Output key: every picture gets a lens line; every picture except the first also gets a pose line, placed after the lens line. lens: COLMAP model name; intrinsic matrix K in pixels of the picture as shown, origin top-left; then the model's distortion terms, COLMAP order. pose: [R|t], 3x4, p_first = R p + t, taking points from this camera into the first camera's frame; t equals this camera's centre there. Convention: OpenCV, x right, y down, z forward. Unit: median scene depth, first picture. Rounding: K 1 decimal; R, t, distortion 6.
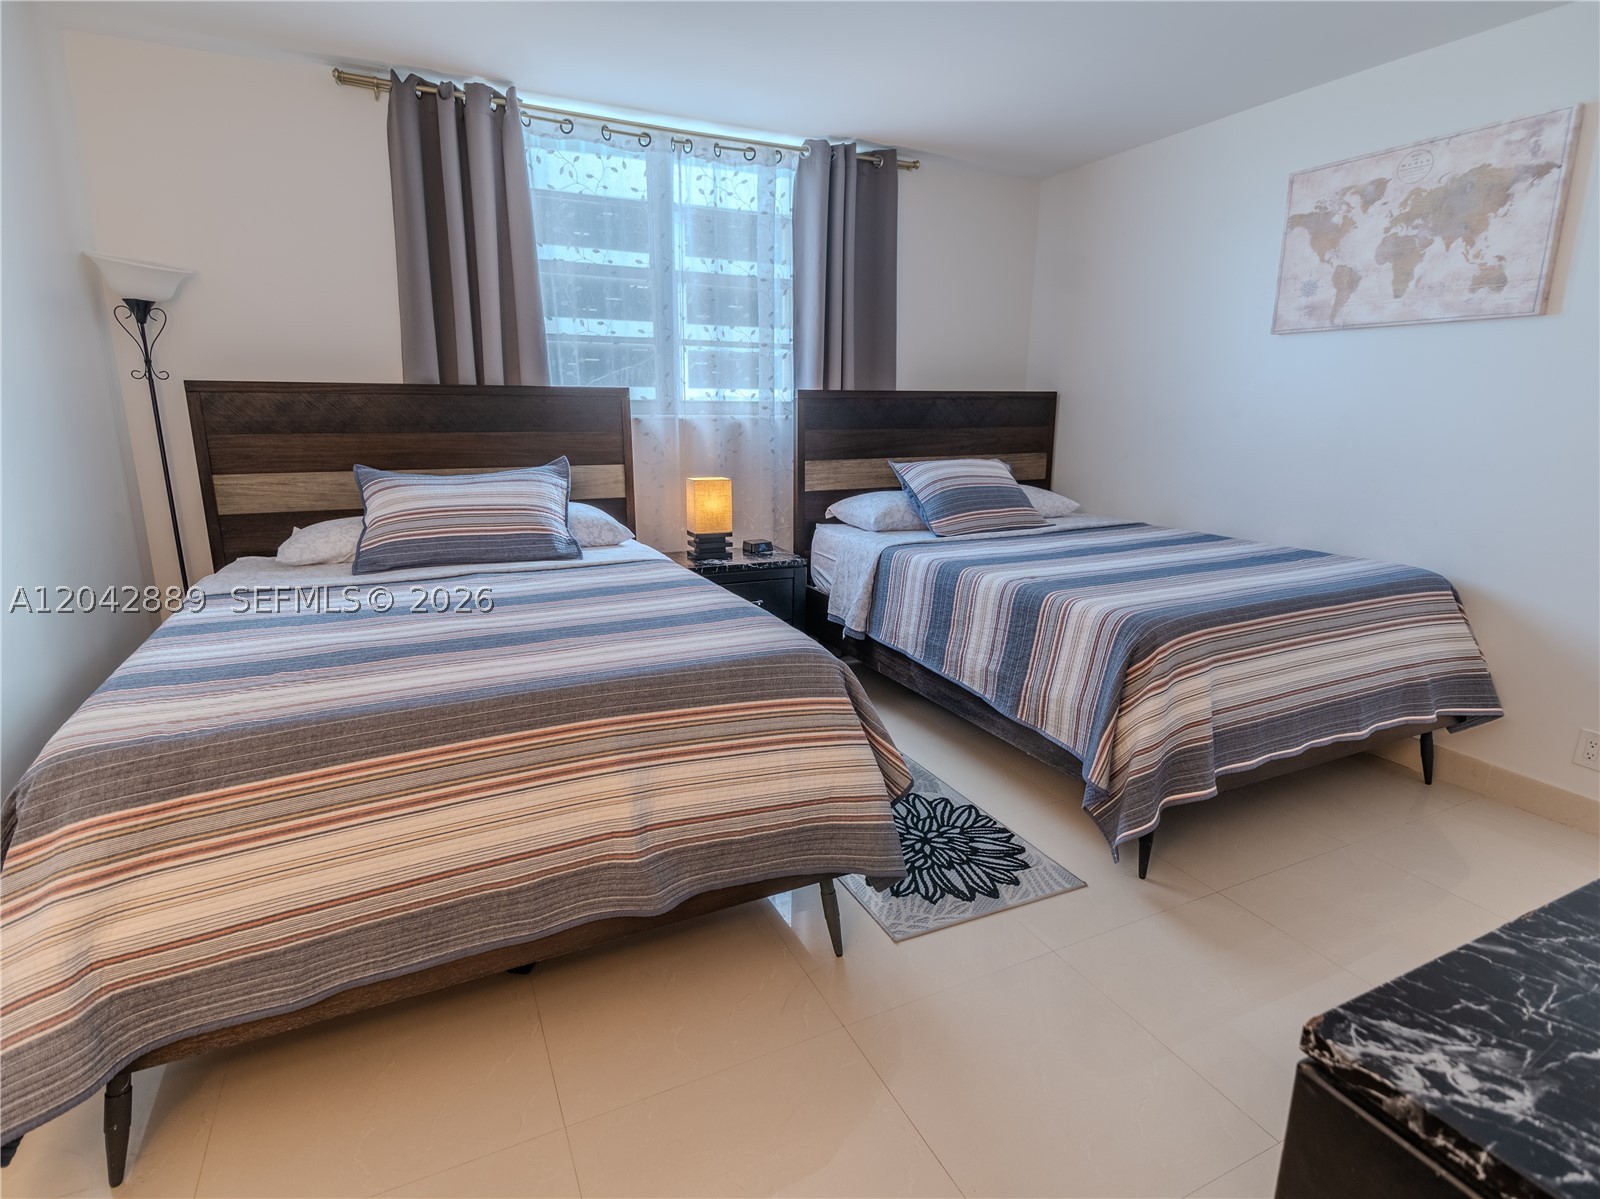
lens RADIAL K [[809.9, 0, 785.2], [0, 809.9, 602.8], [0, 0, 1]] dist [0.019954, -0.016617]
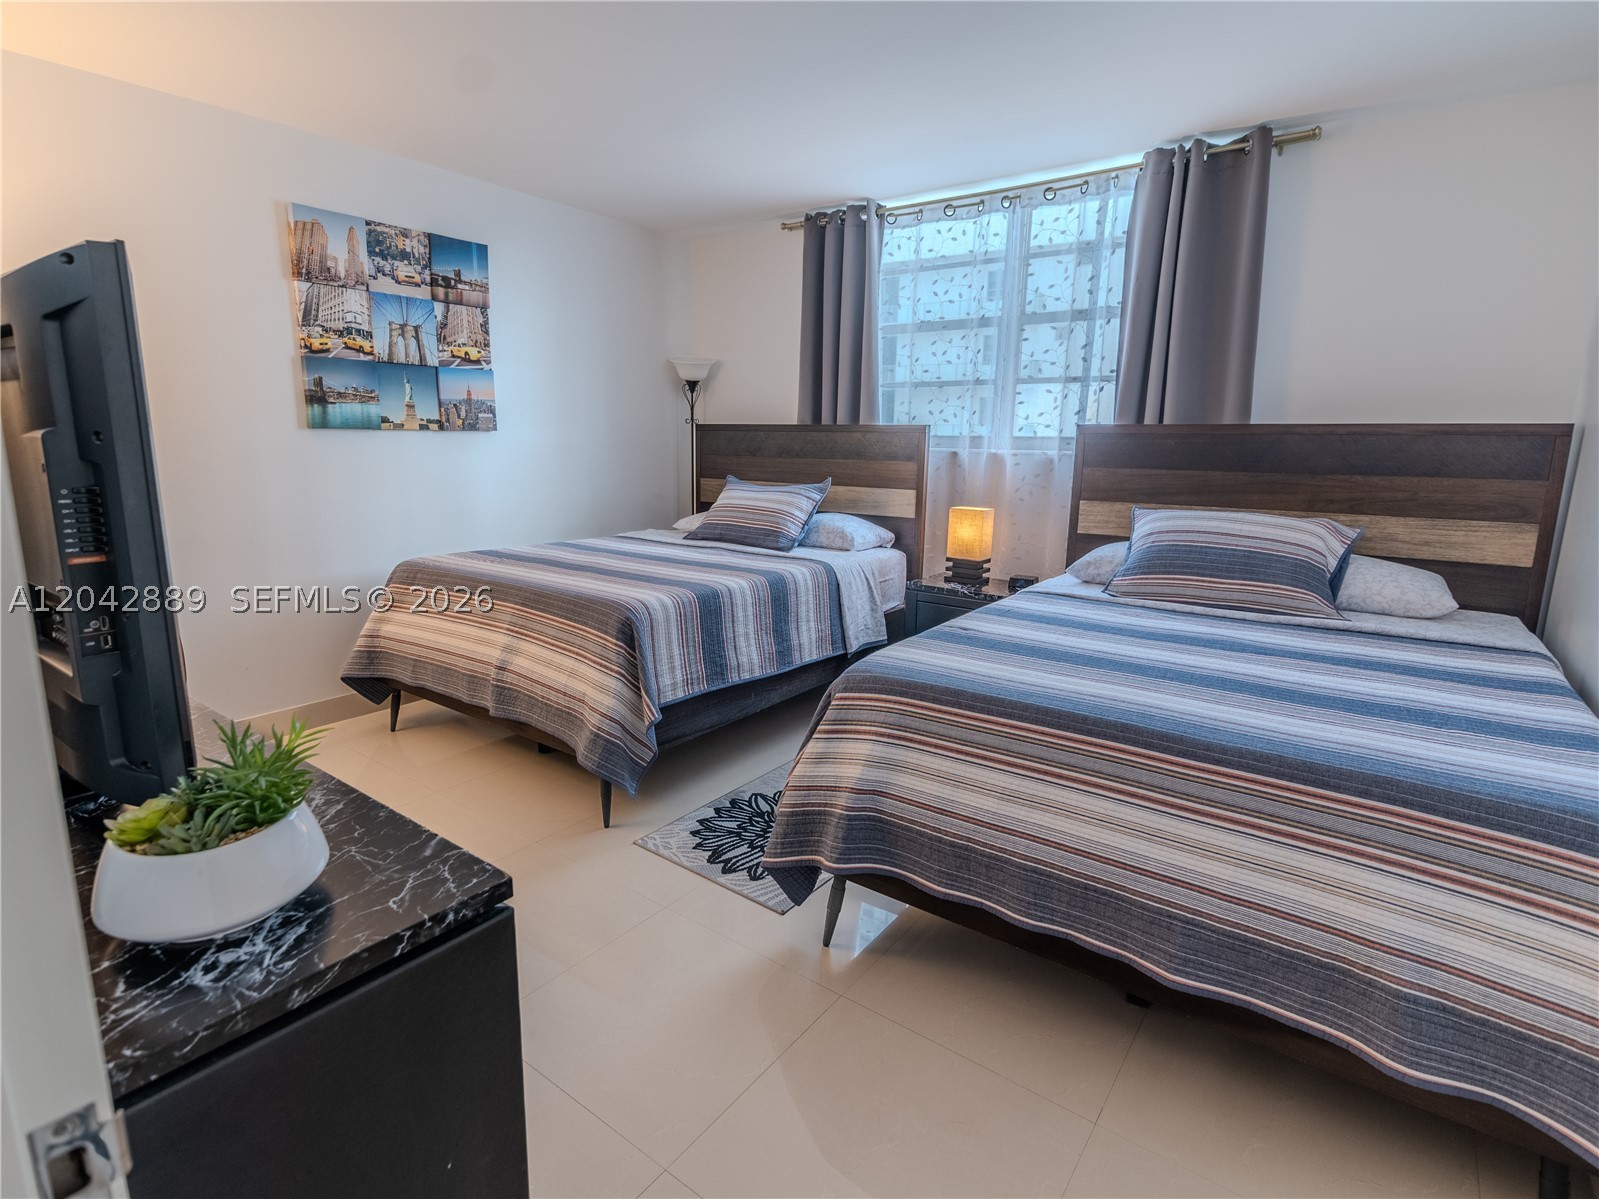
lens RADIAL K [[809.4, 0, 784.7], [0, 809.4, 602.8], [0, 0, 1]] dist [0.019954, -0.016617]
pose [[0.455755, 0.180226, -0.871668, 0.800279], [-0.222091, 0.971339, 0.084713, -0.073634], [0.861953, 0.154981, 0.482720, 0.317713]]
